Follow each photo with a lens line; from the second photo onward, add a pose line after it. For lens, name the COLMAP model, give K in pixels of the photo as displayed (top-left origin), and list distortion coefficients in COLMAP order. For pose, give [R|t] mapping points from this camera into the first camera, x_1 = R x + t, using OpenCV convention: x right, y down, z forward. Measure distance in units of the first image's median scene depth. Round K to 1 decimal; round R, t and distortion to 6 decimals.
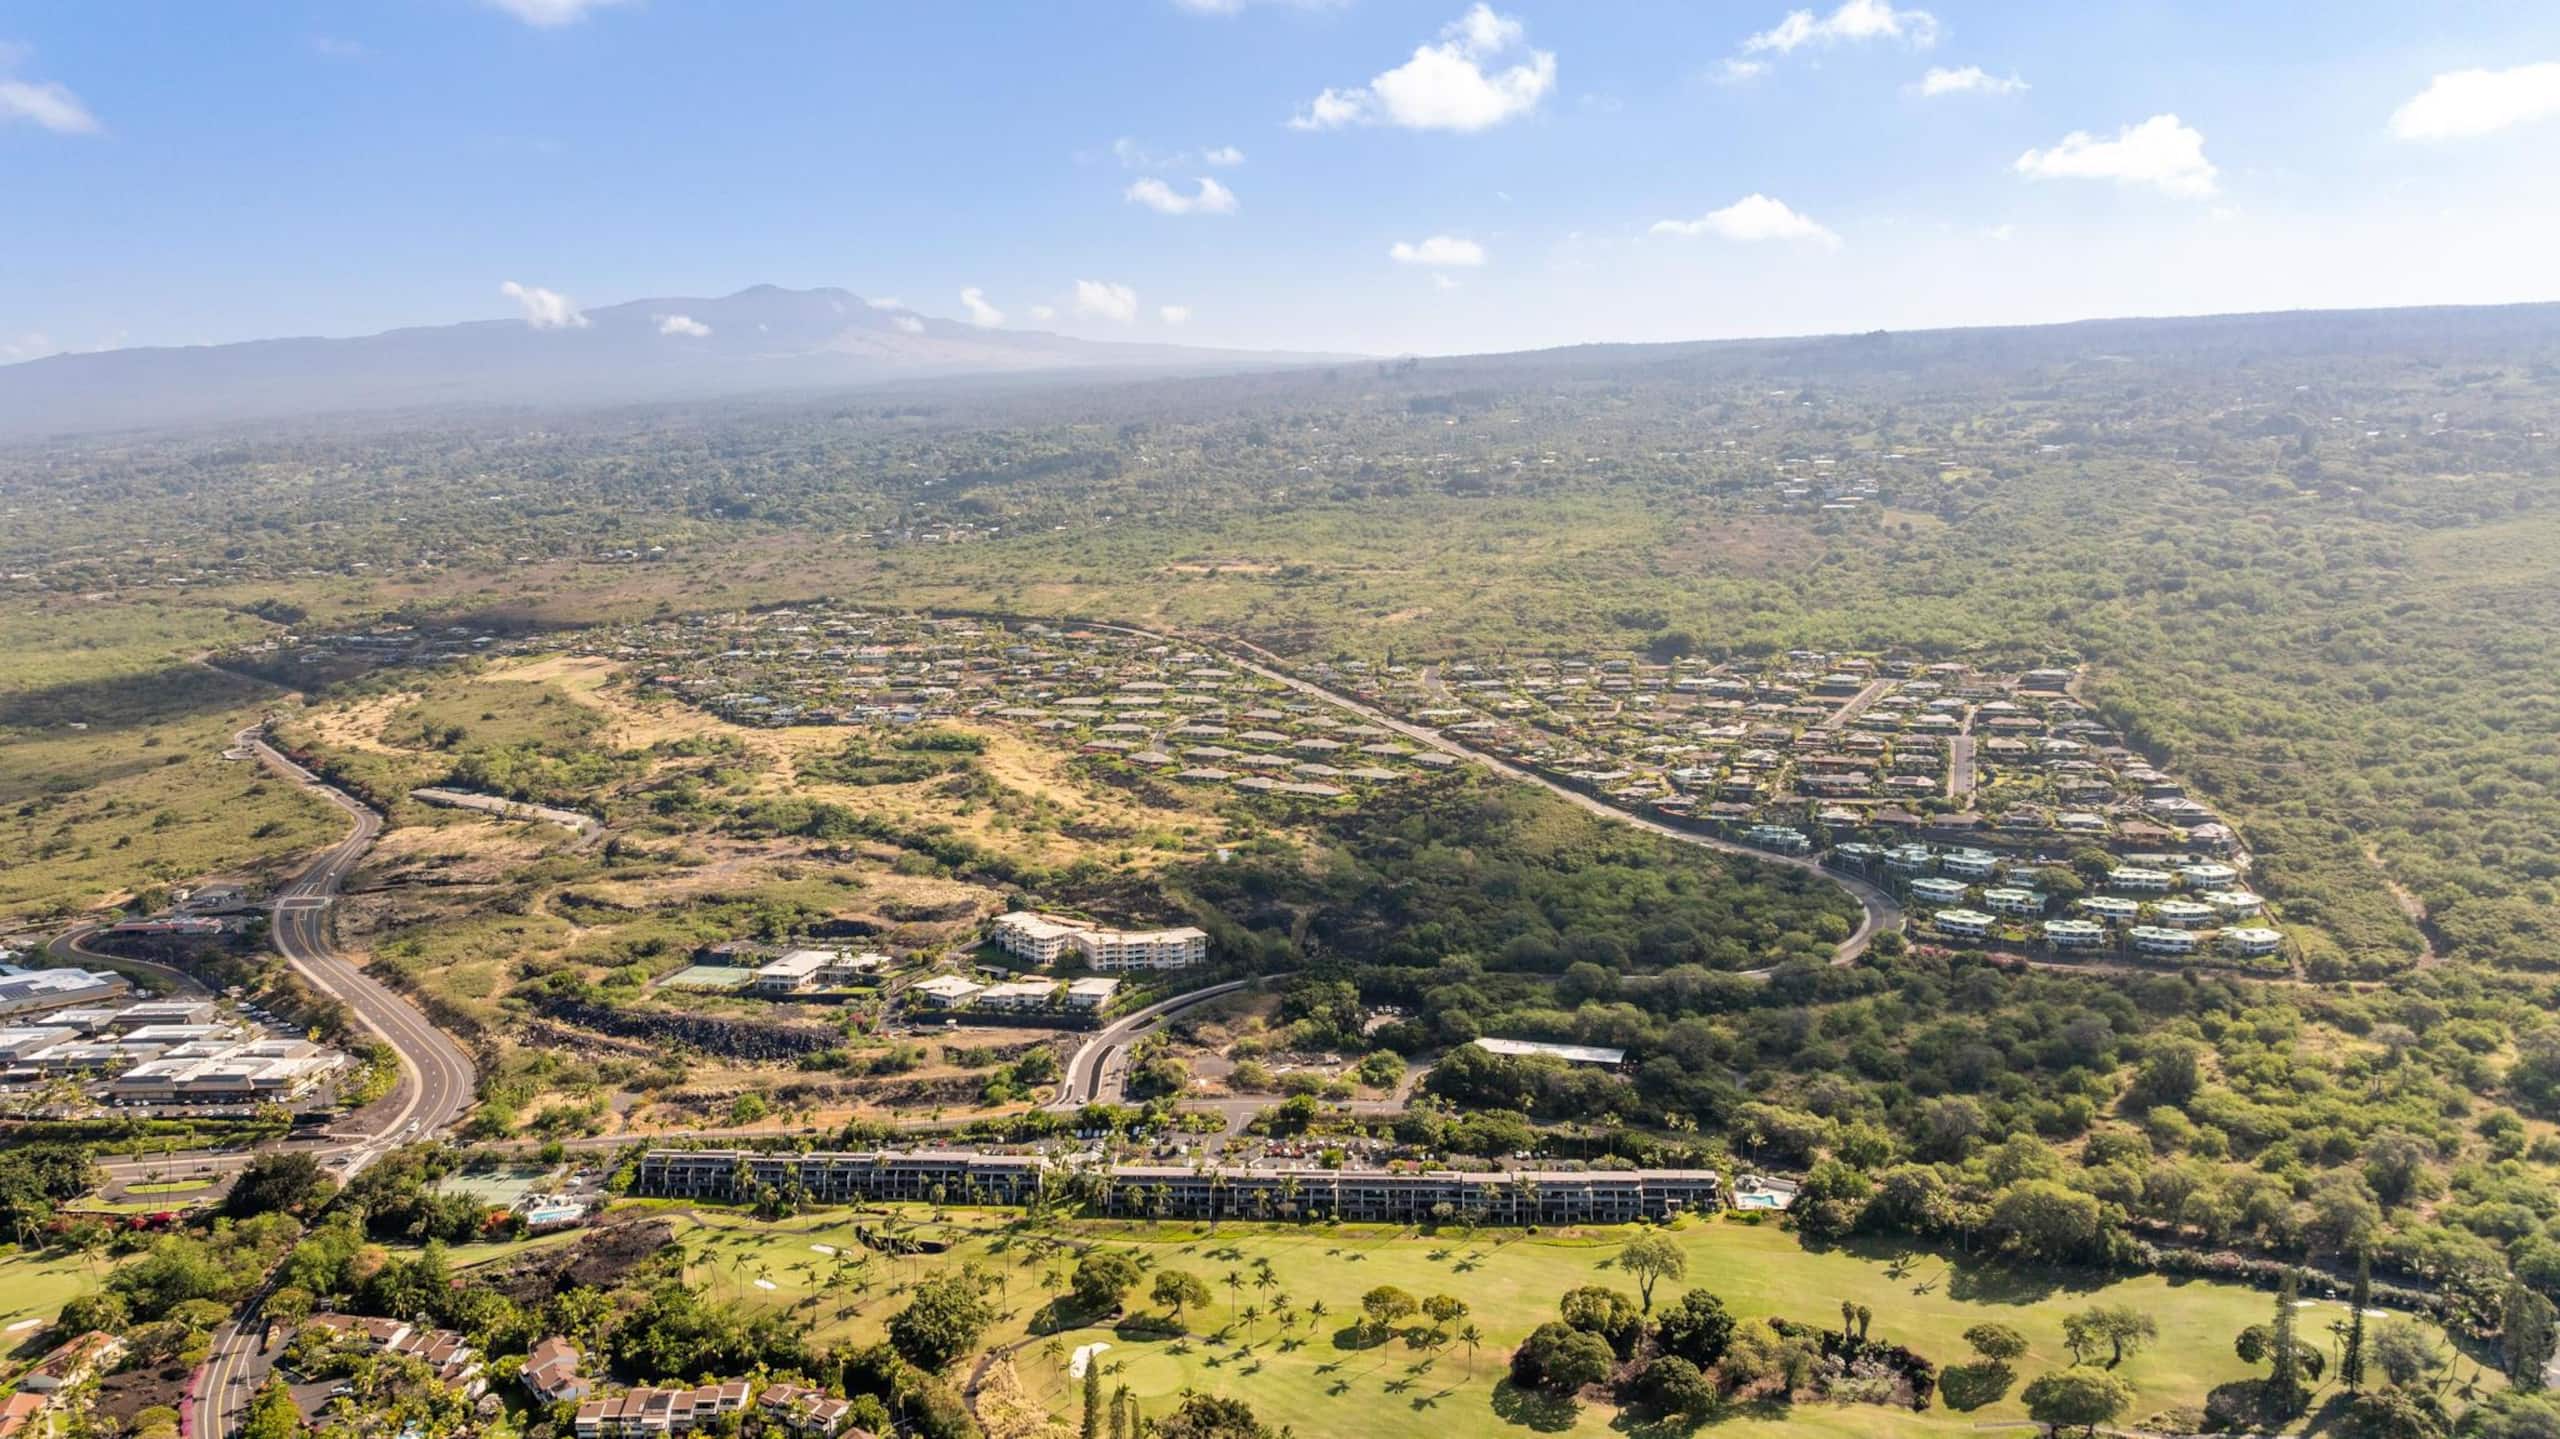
lens RADIAL K [[1800.8, 0, 1287.0], [0, 1800.8, 705.3], [0, 0, 1]] dist [-0.019194, 0.010469]
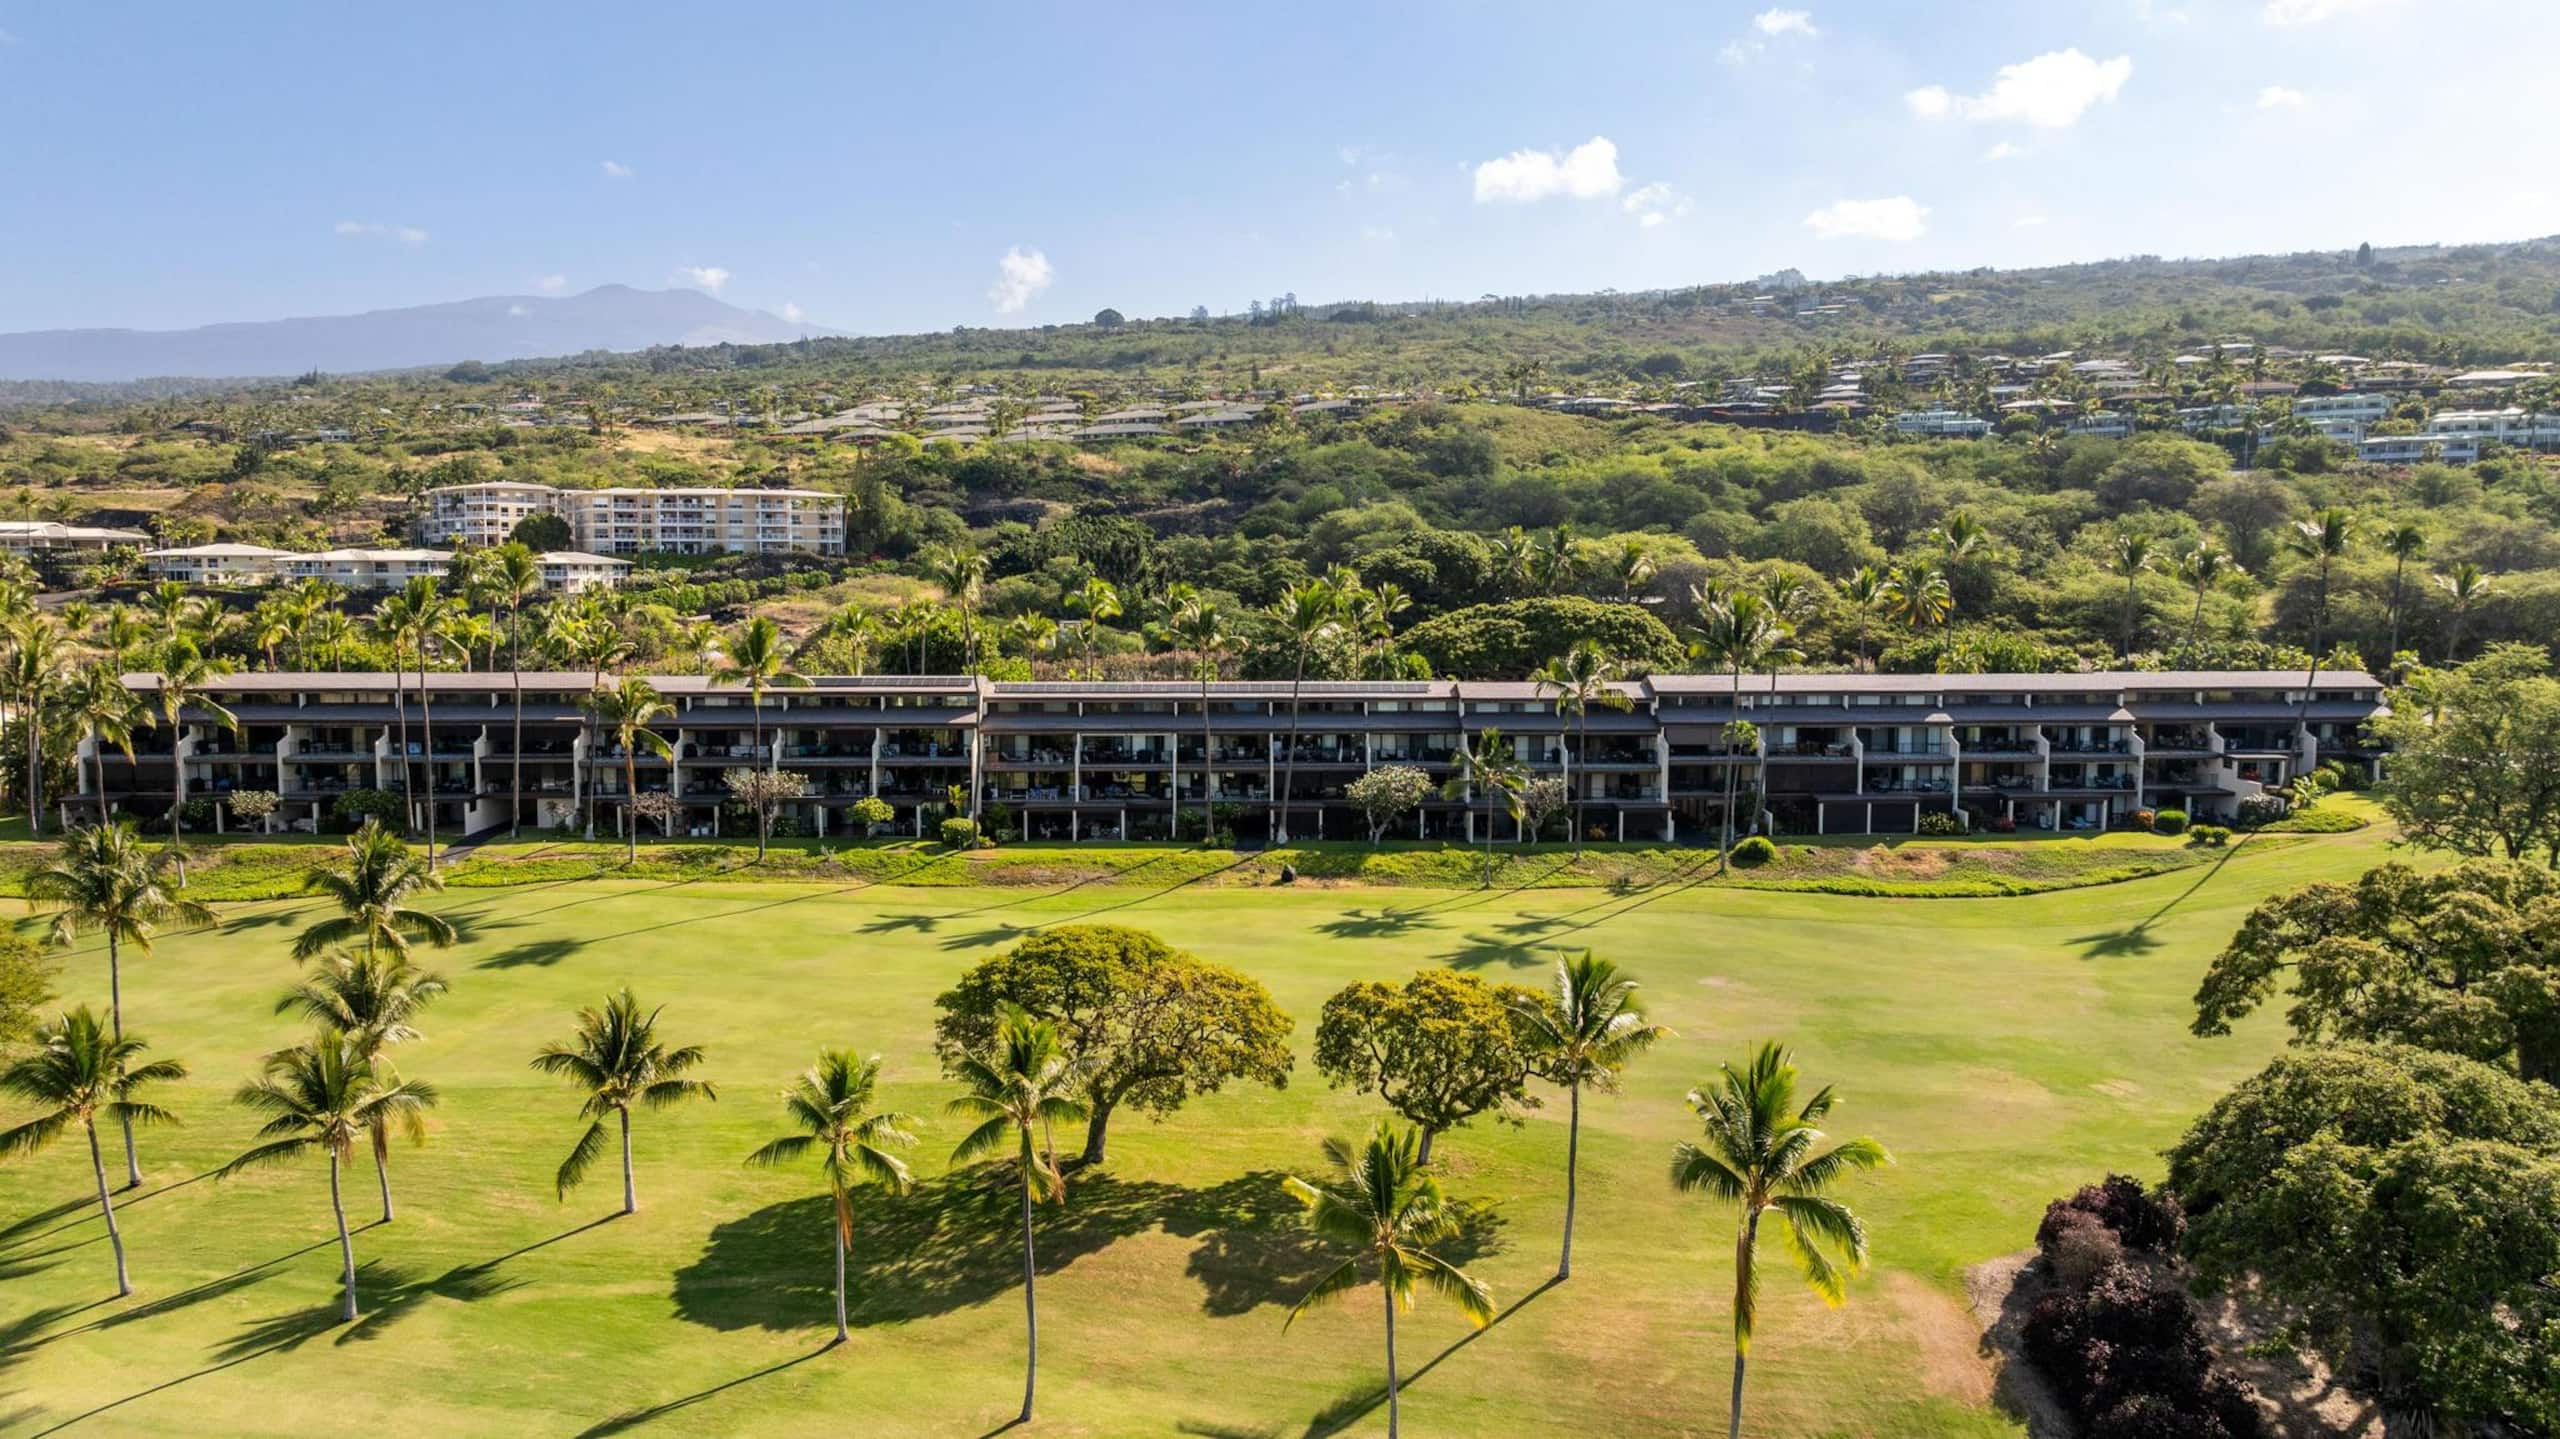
lens RADIAL K [[1800.8, 0, 1278.7], [0, 1800.8, 733.1], [0, 0, 1]] dist [-0.019194, 0.010469]
pose [[0.998107, -0.004417, 0.061346, 0.055693], [0.004463, 0.999990, -0.000612, 0.273628], [-0.061342, 0.000885, 0.998116, 0.750414]]
